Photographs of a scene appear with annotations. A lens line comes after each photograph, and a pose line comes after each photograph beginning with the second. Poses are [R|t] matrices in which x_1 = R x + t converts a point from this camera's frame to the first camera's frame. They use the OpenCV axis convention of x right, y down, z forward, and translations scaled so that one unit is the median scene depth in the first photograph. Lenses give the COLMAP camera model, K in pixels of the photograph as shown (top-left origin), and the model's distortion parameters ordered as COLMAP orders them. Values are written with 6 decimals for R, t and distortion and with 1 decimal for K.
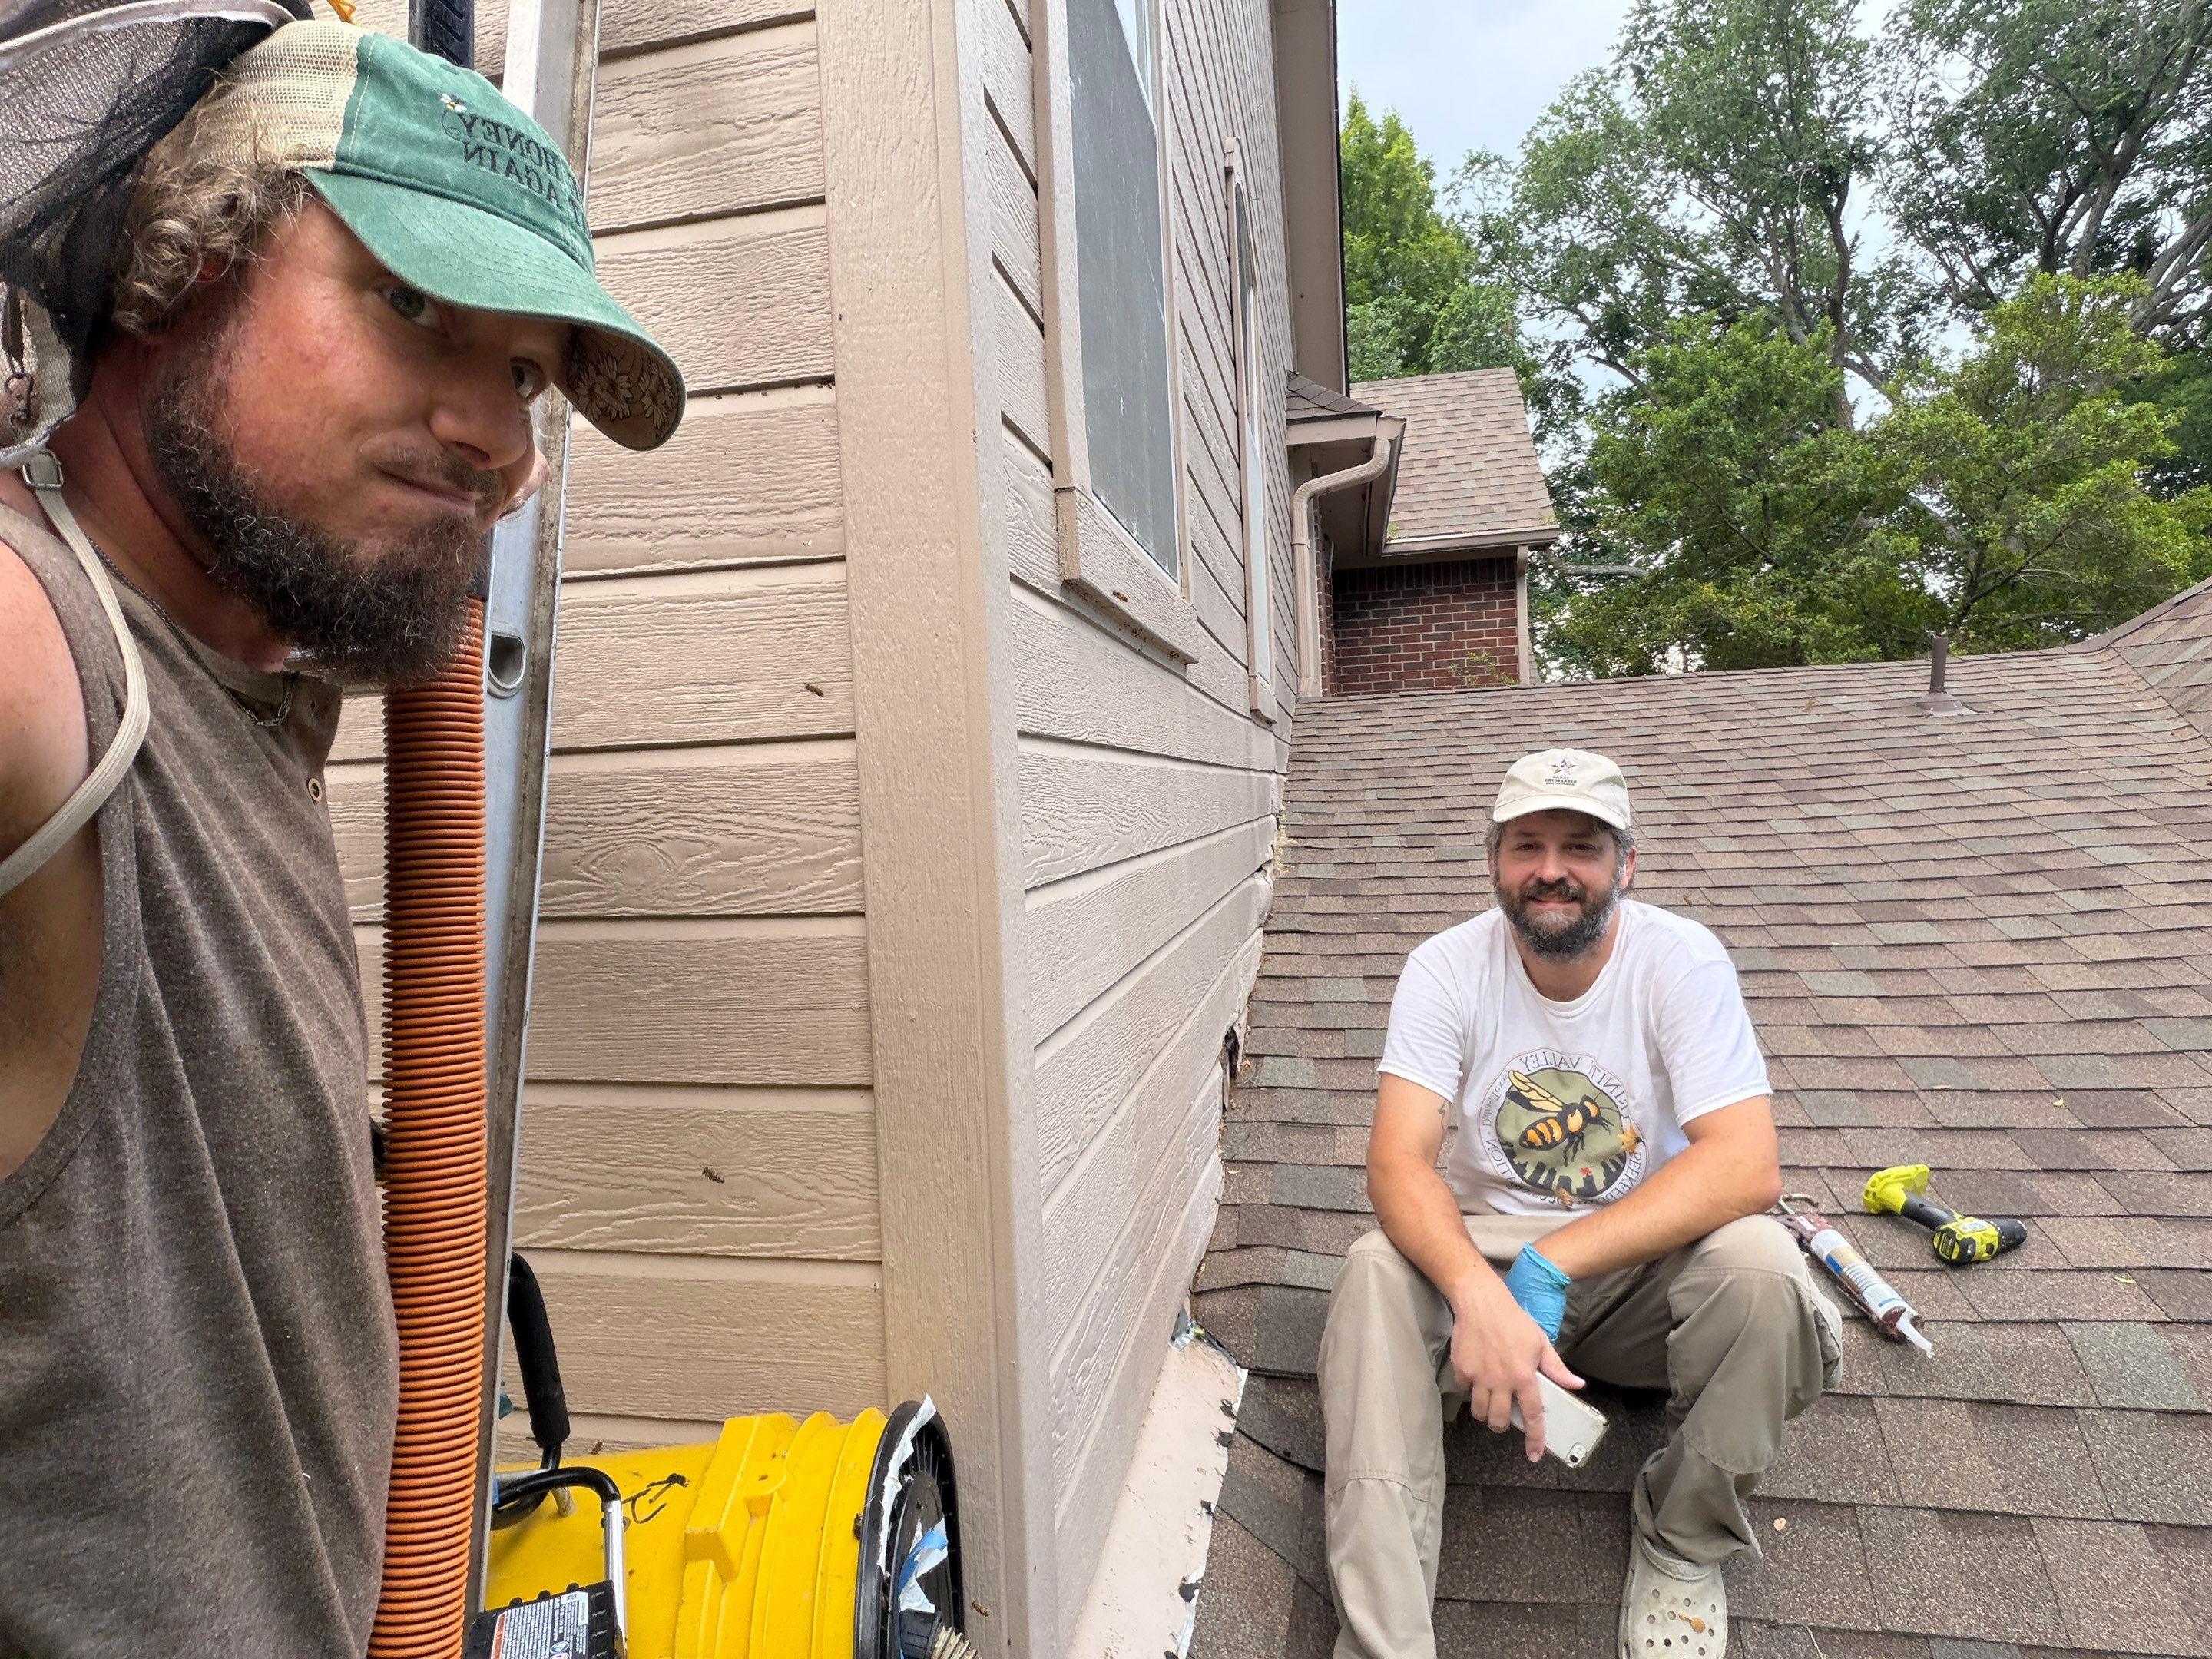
lens RADIAL K [[1355.6, 0, 1037.2], [0, 1355.6, 819.4], [0, 0, 1]] dist [-0.005901, 0.003549]
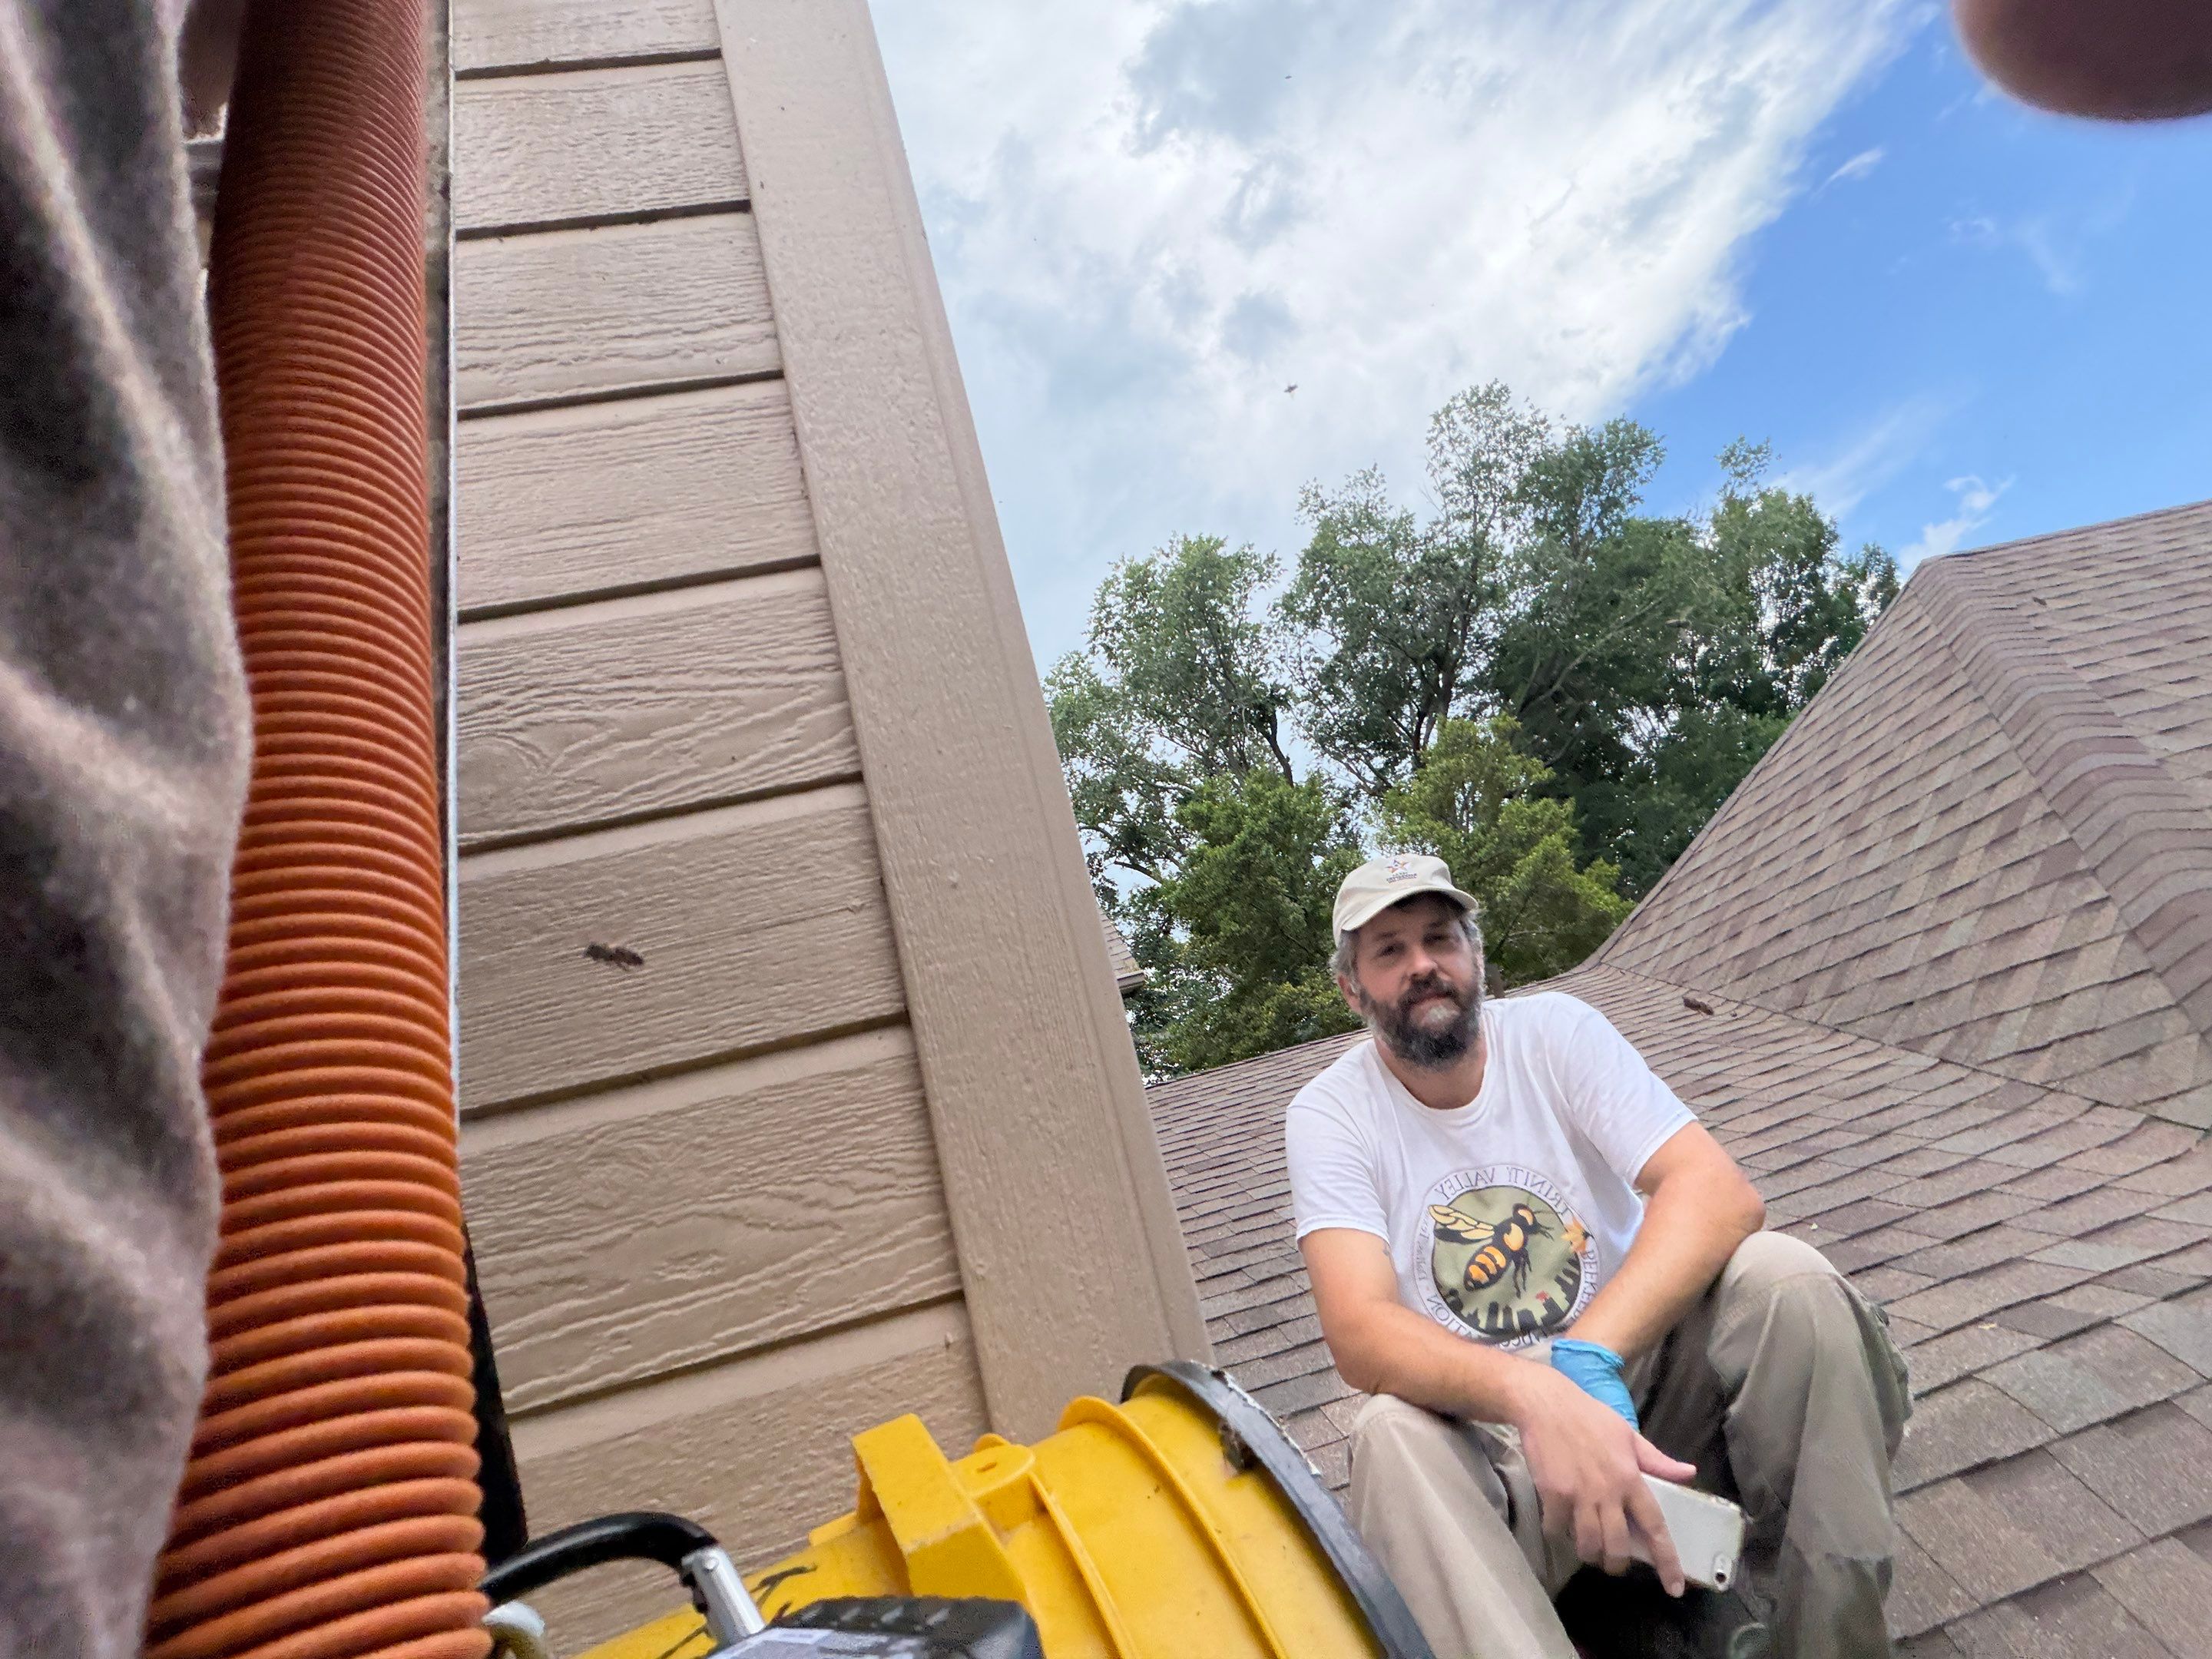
lens RADIAL K [[1273.0, 0, 1079.5], [0, 1273.0, 830.6], [0, 0, 1]] dist [-0.001681, -0.000869]
pose [[0.932125, -0.074024, 0.354490, -0.045759], [0.208066, 0.910659, -0.356943, 0.064552], [-0.296398, 0.406472, 0.864250, 0.071538]]
